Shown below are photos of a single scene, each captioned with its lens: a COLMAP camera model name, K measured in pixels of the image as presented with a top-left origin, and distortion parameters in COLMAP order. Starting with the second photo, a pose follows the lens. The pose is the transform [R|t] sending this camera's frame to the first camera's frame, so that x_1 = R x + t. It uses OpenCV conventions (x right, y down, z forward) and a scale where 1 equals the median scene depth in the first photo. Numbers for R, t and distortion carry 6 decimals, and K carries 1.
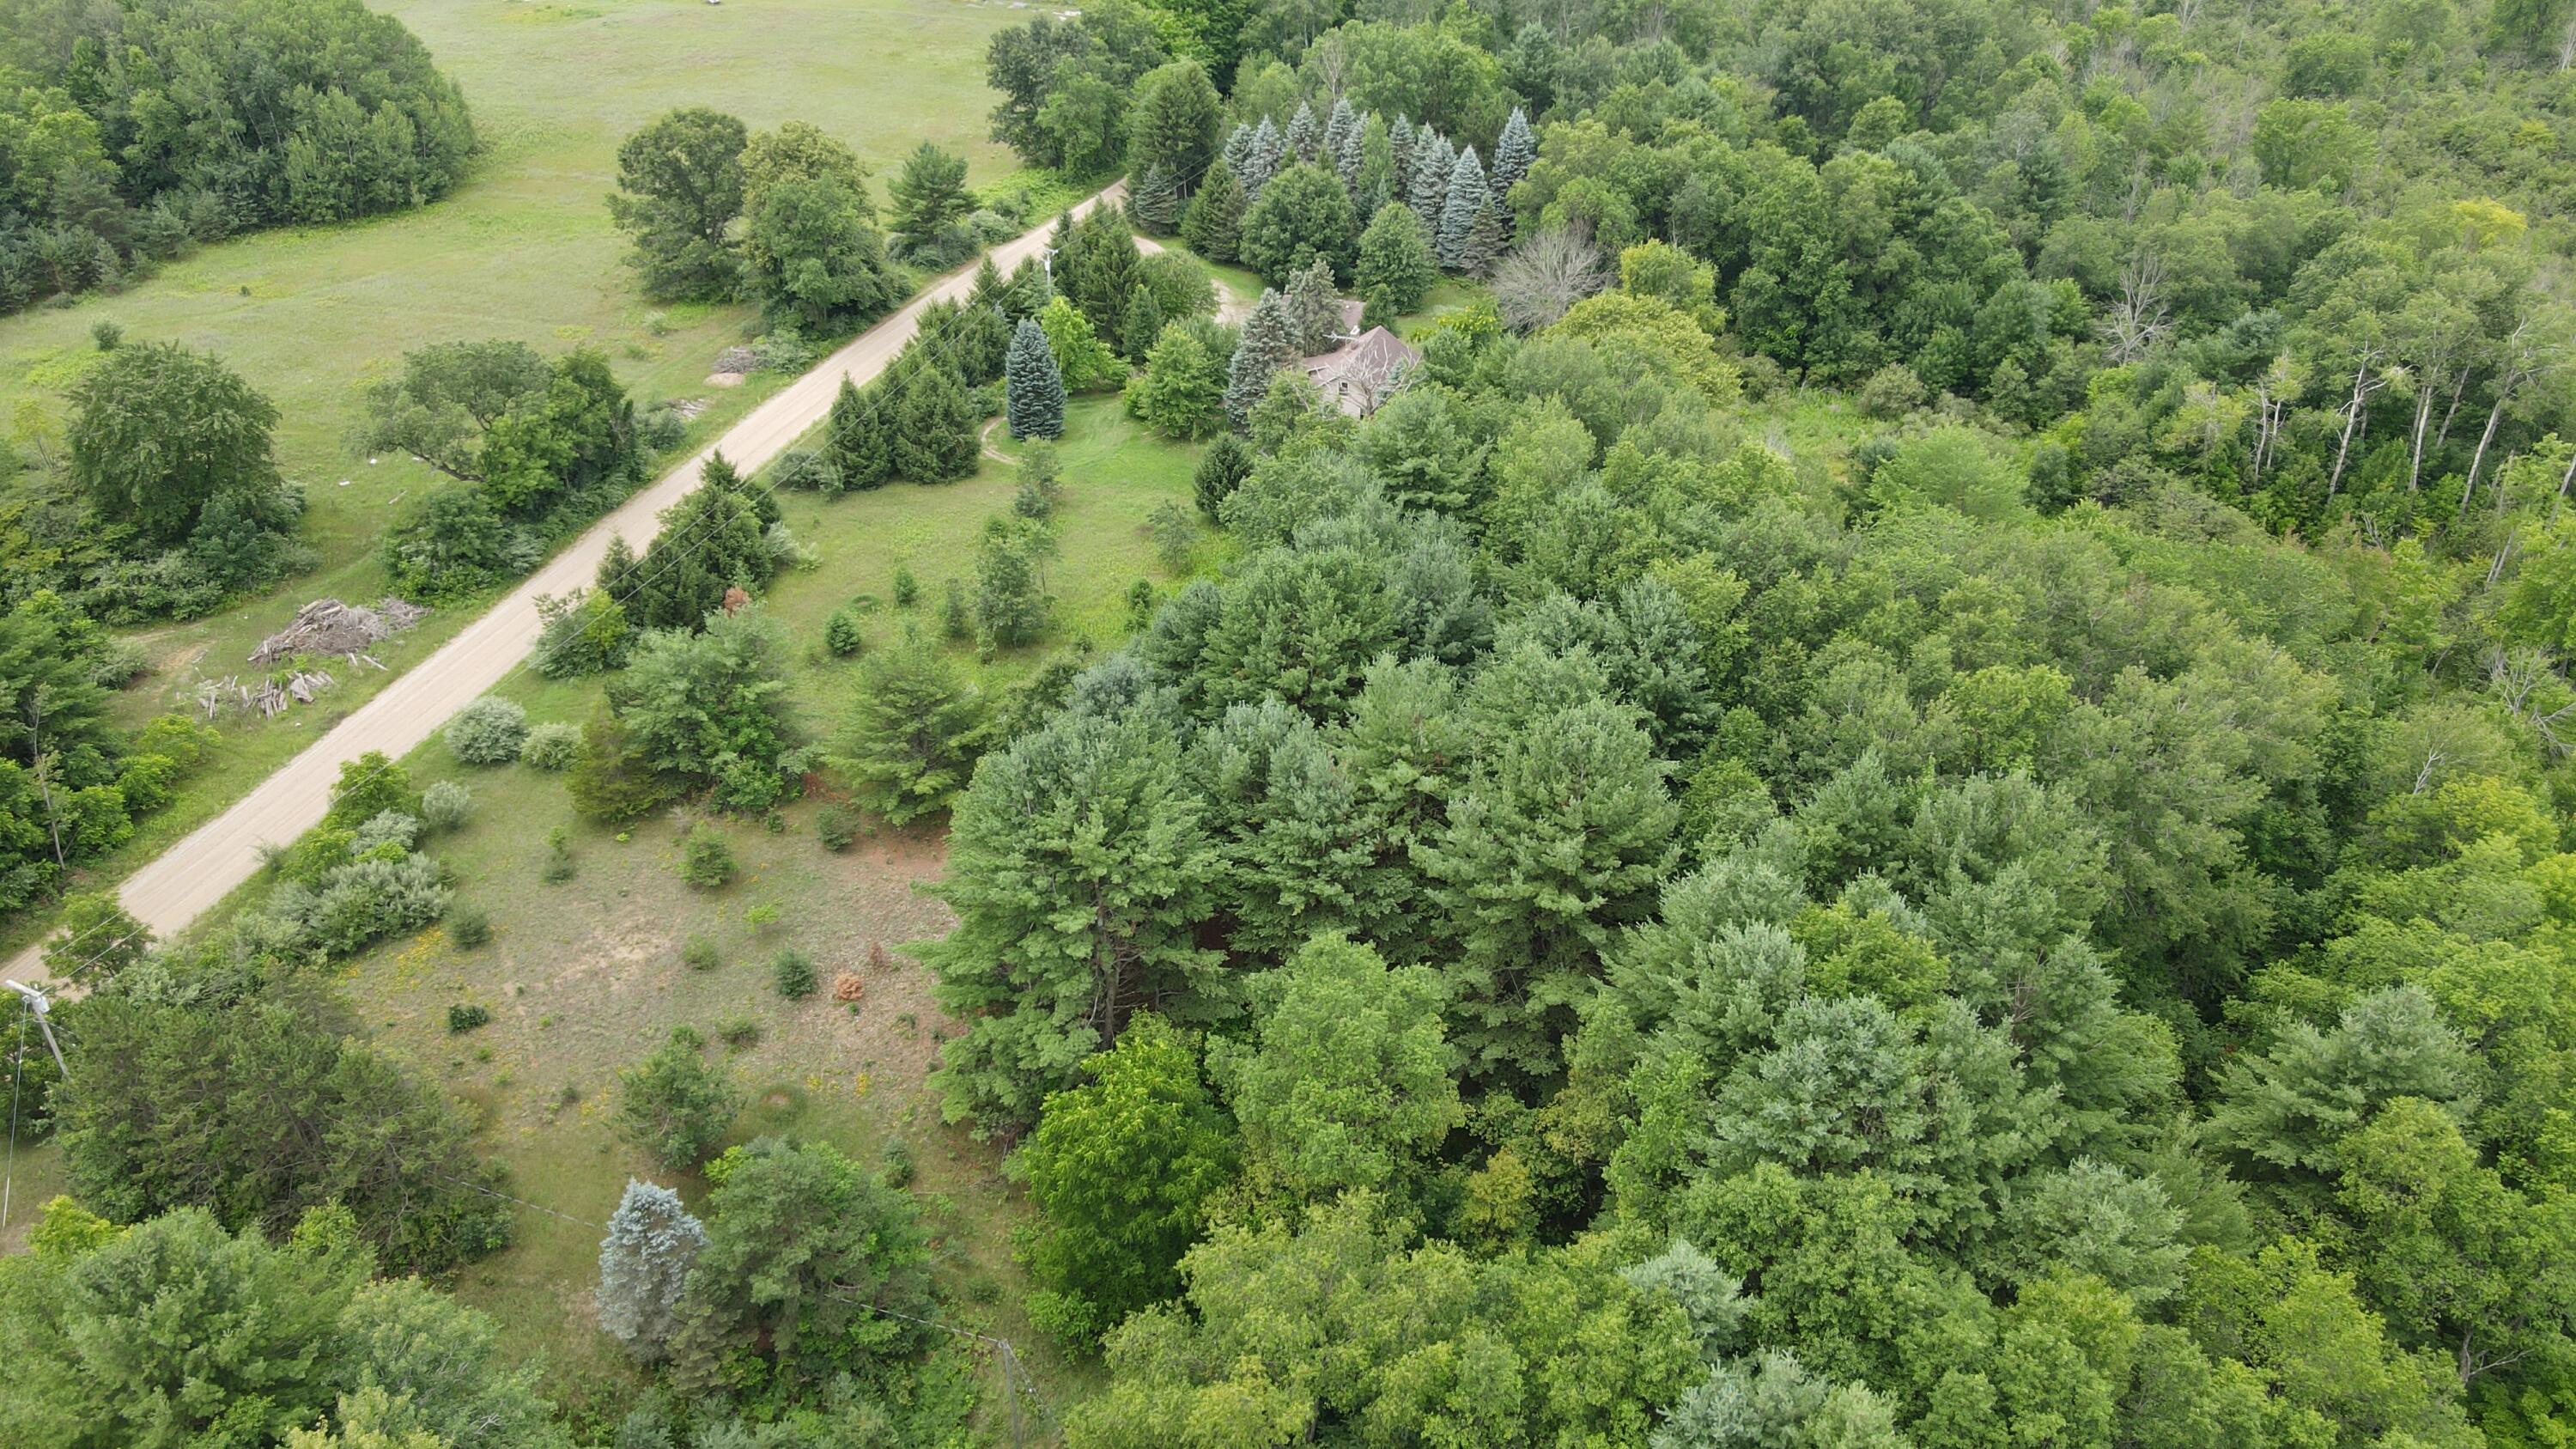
lens RADIAL K [[1818.0, 0, 1321.9], [0, 1818.0, 723.8], [0, 0, 1]] dist [-0.059281, 0.142153]
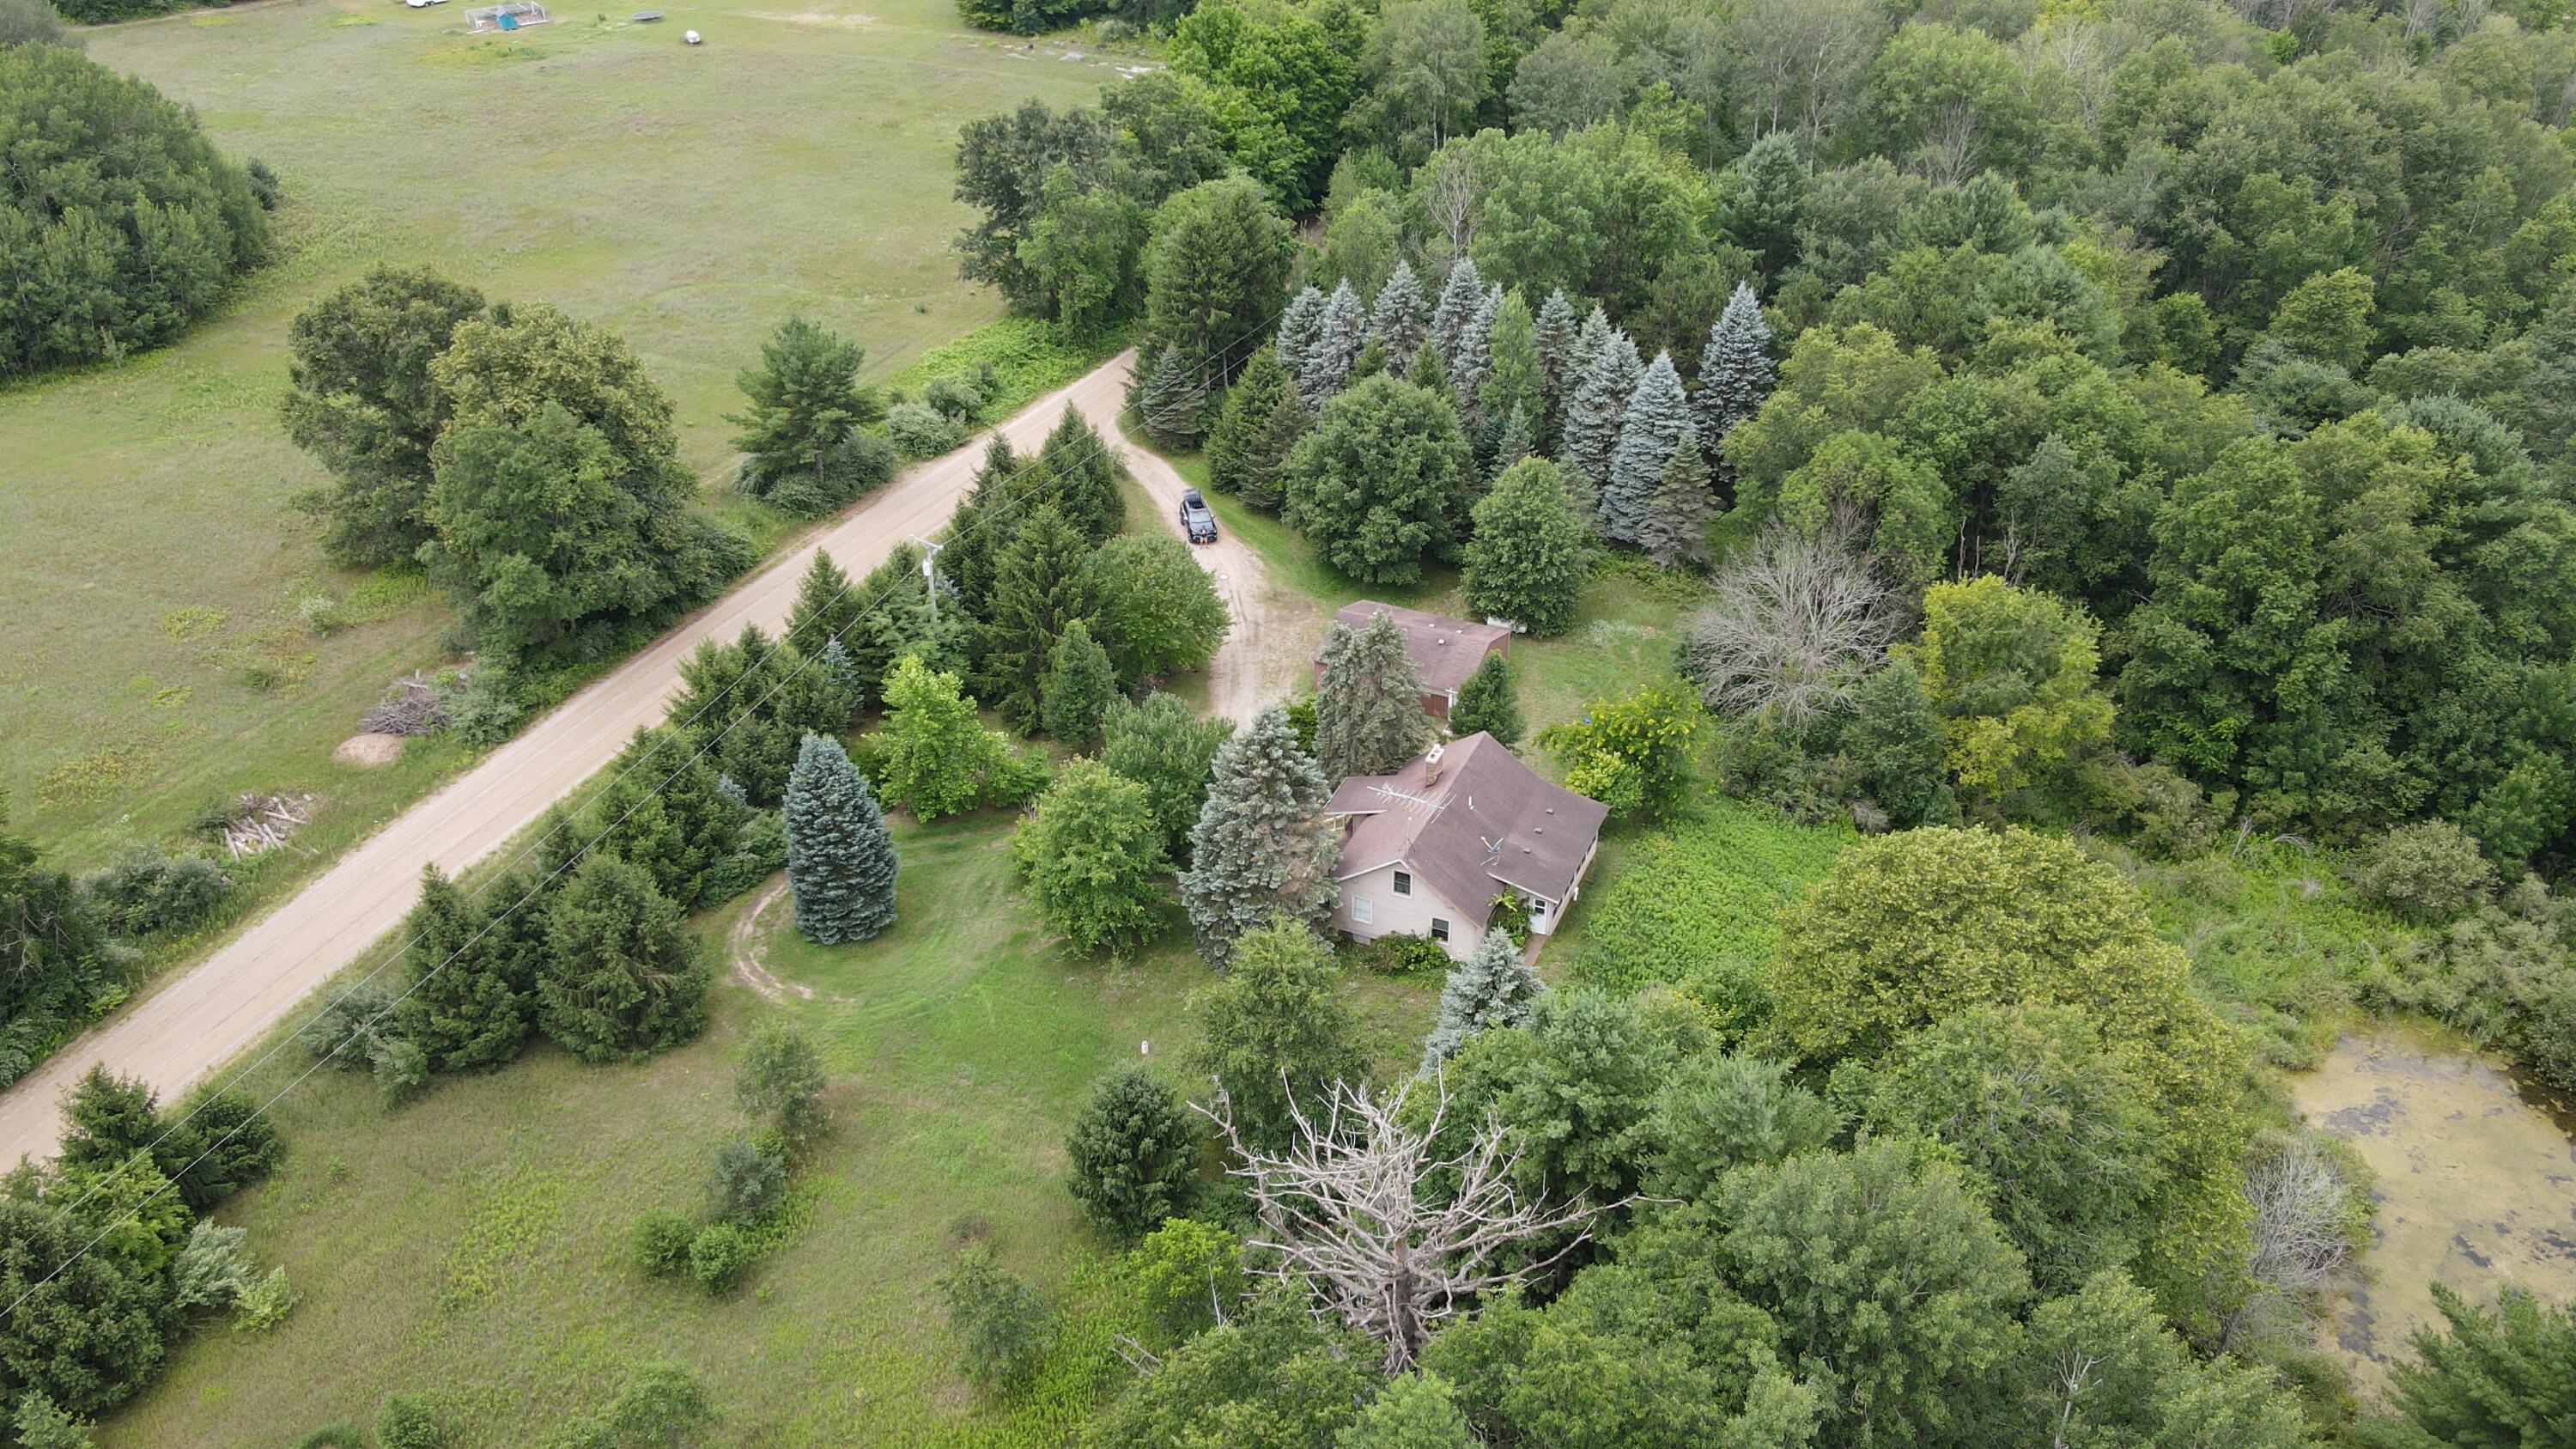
lens RADIAL K [[1901.6, 0, 1312.4], [0, 1901.6, 726.6], [0, 0, 1]] dist [-0.021822, 0.062711]
pose [[0.995014, 0.052427, -0.084850, 0.024034], [-0.053923, 0.998426, -0.015427, -0.174583], [0.083908, 0.019925, 0.996274, 0.348913]]
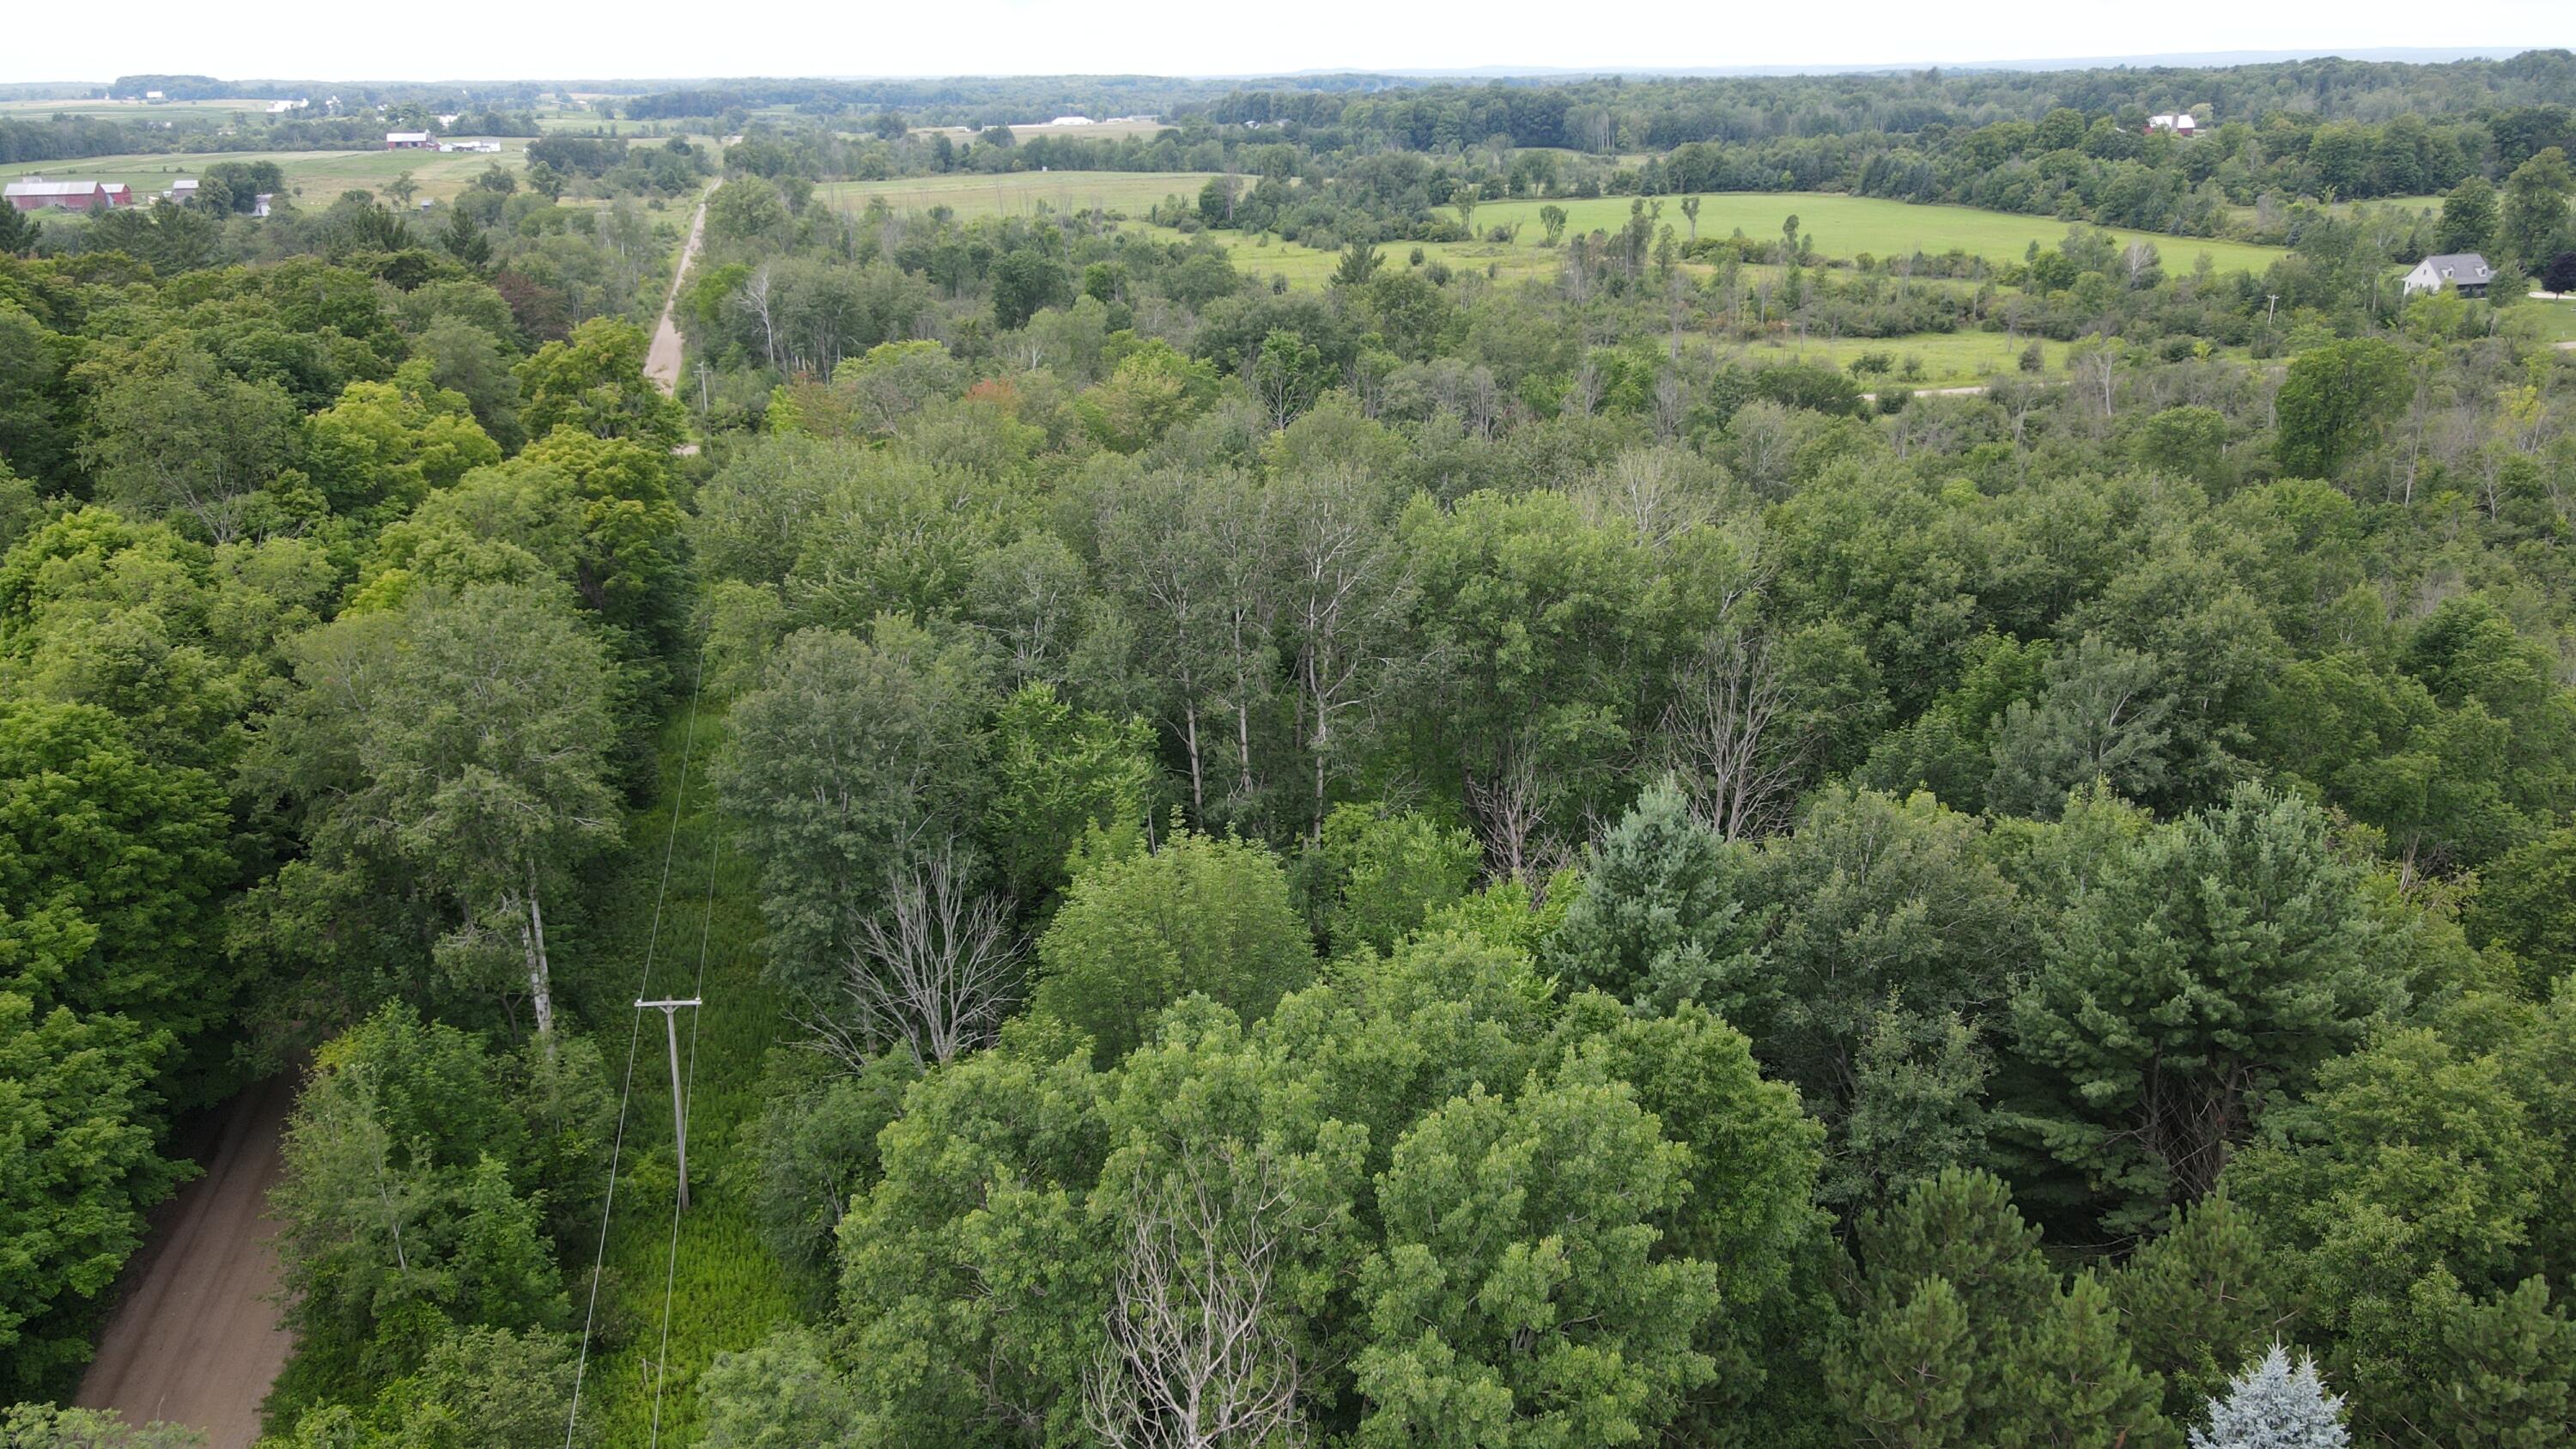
lens RADIAL K [[1931.4, 0, 1301.7], [0, 1931.4, 729.3], [0, 0, 1]] dist [0.006983, 0.035613]
pose [[0.845956, -0.183878, 0.500548, -0.066269], [0.304421, 0.937208, -0.170203, -0.412014], [-0.437821, 0.296361, 0.848813, 0.894542]]
